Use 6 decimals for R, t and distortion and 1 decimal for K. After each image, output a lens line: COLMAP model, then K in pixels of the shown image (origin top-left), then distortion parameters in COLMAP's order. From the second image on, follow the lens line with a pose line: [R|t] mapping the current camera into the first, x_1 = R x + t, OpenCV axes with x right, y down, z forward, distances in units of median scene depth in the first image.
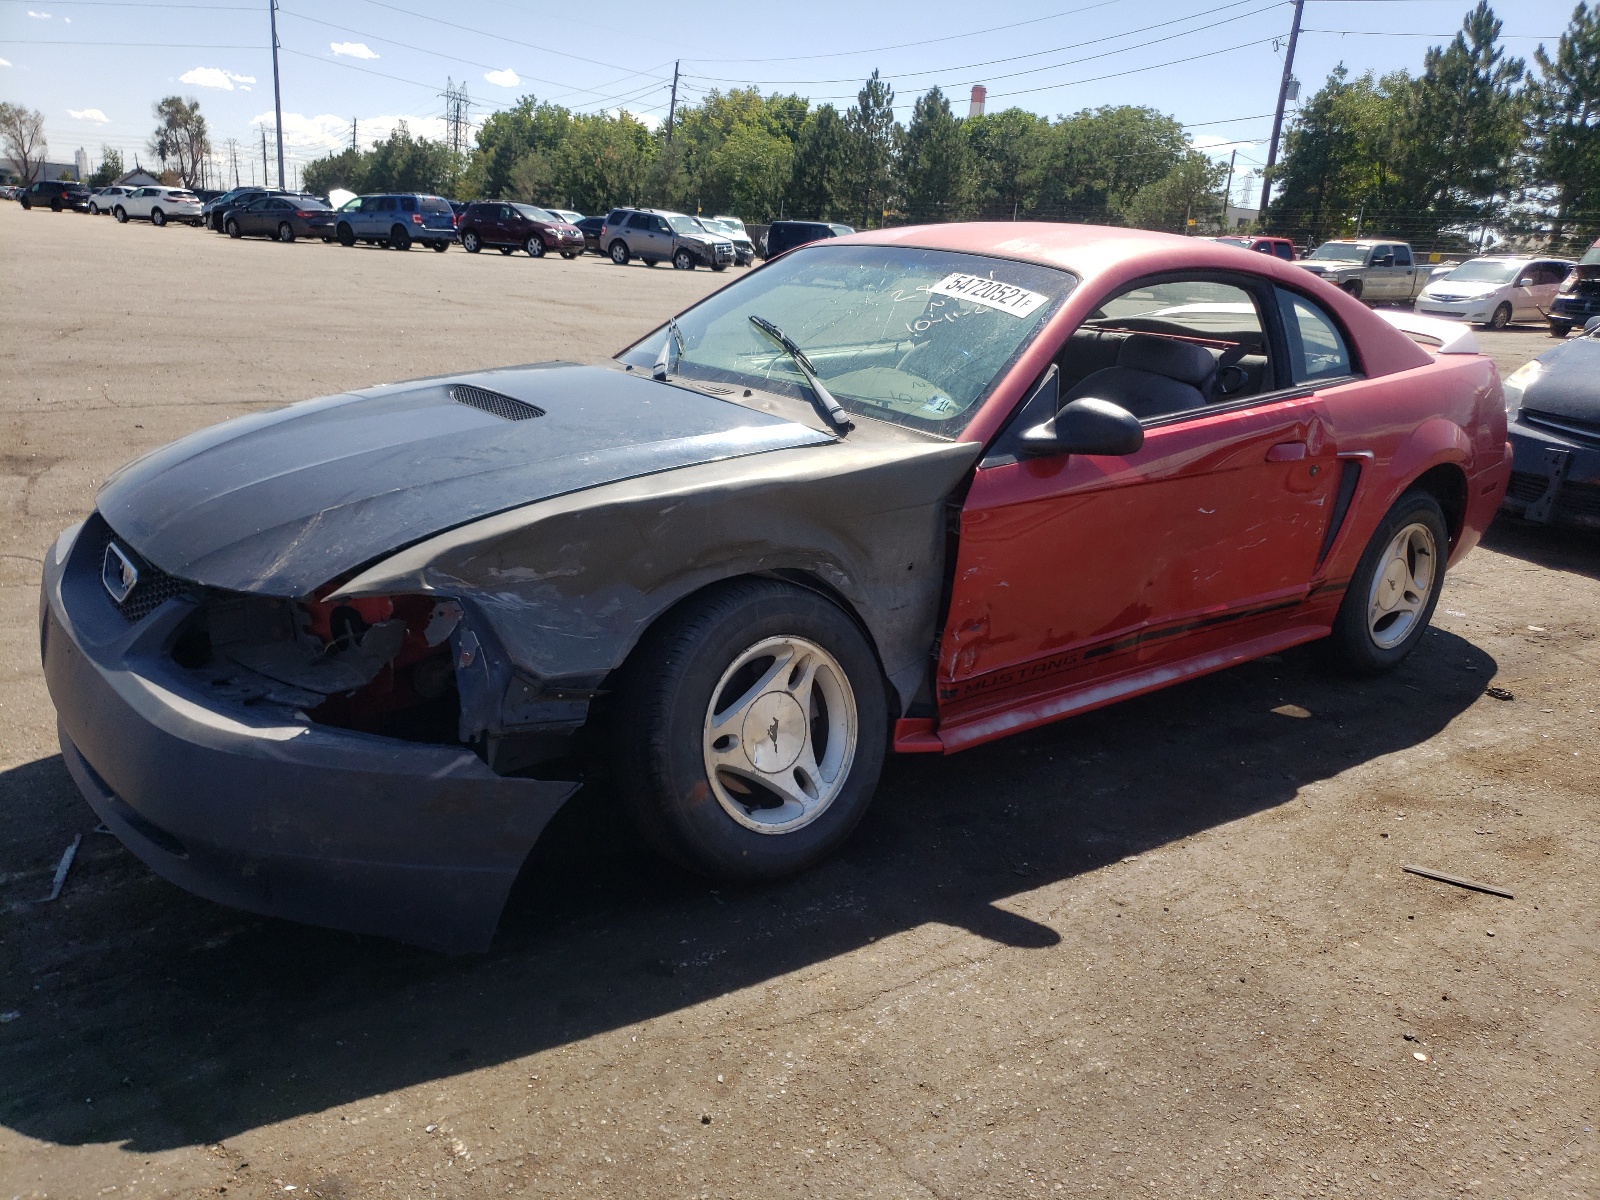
lens RADIAL K [[1227.8, 0, 800.0], [0, 1227.8, 600.0], [0, 0, 1]] dist [0.029884, -0.004220]
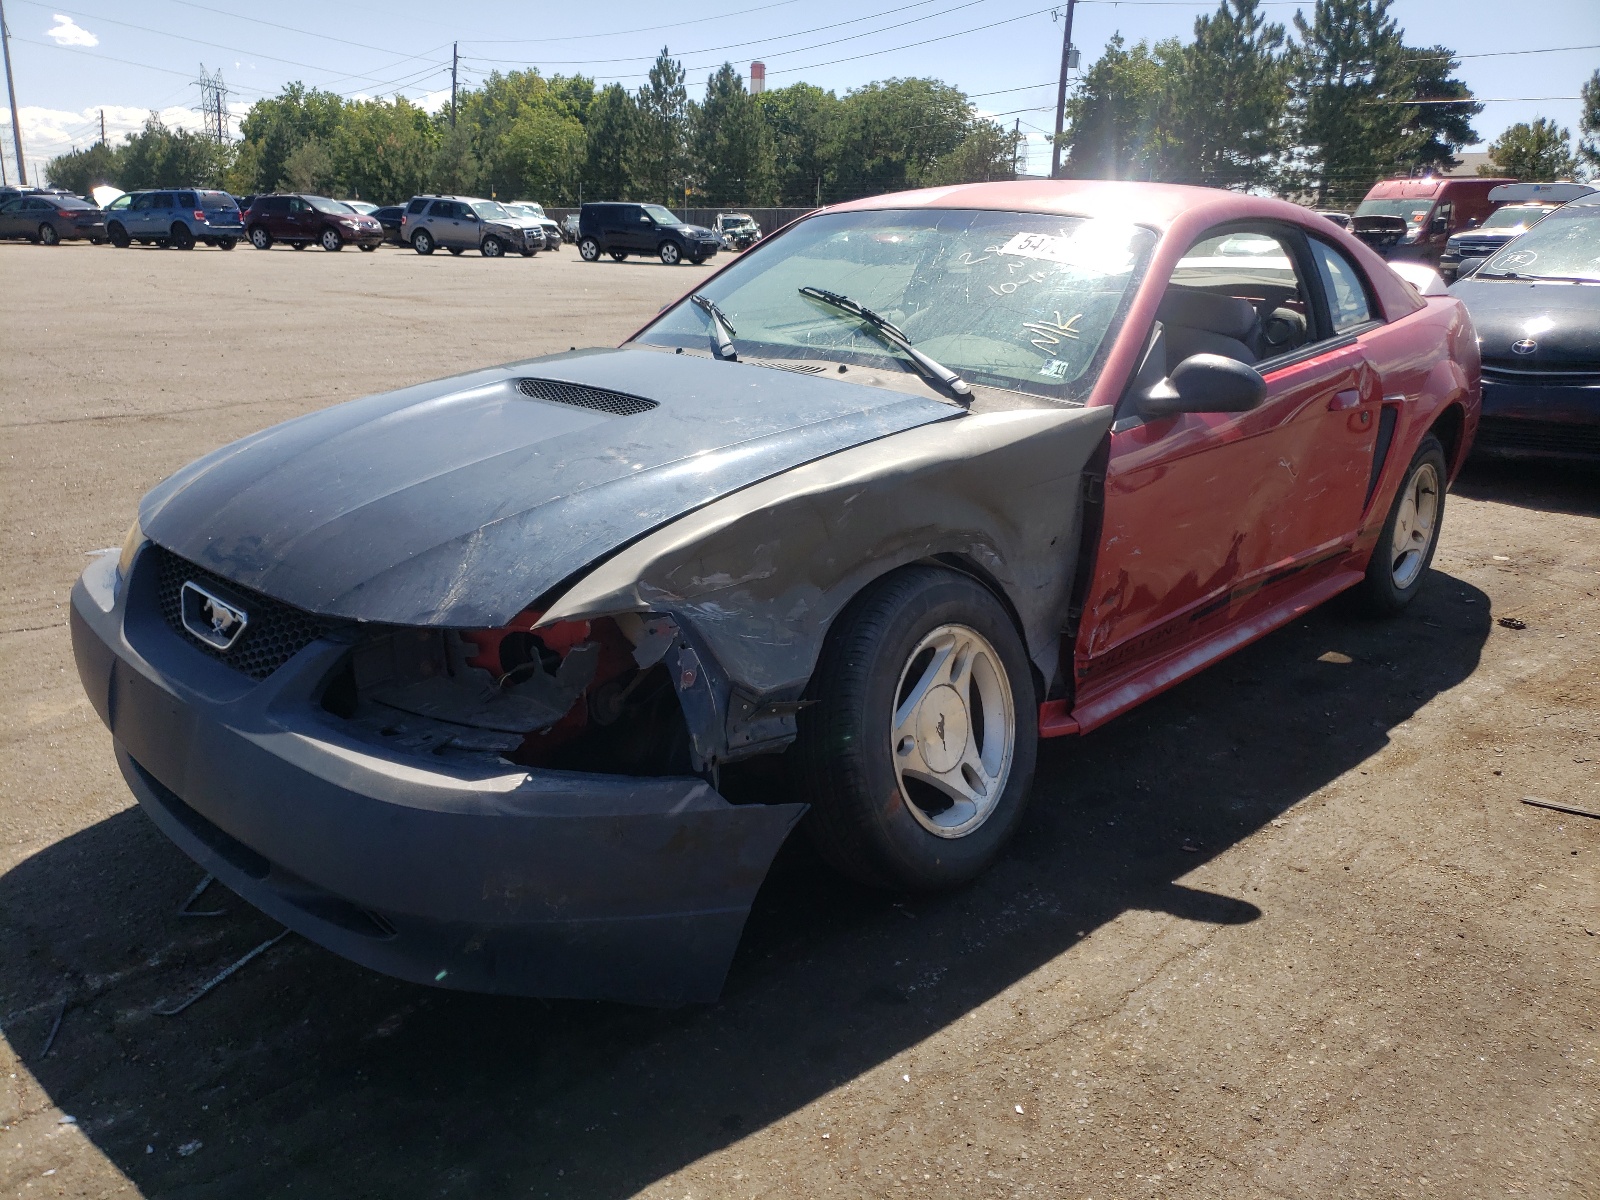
lens RADIAL K [[1240.8, 0, 800.0], [0, 1240.8, 600.0], [0, 0, 1]] dist [-0.038024, 0.114929]
pose [[0.988615, -0.079942, 0.127473, -0.233802], [0.077978, 0.996748, 0.020331, -0.017014], [-0.128684, -0.010160, 0.991634, 0.079969]]
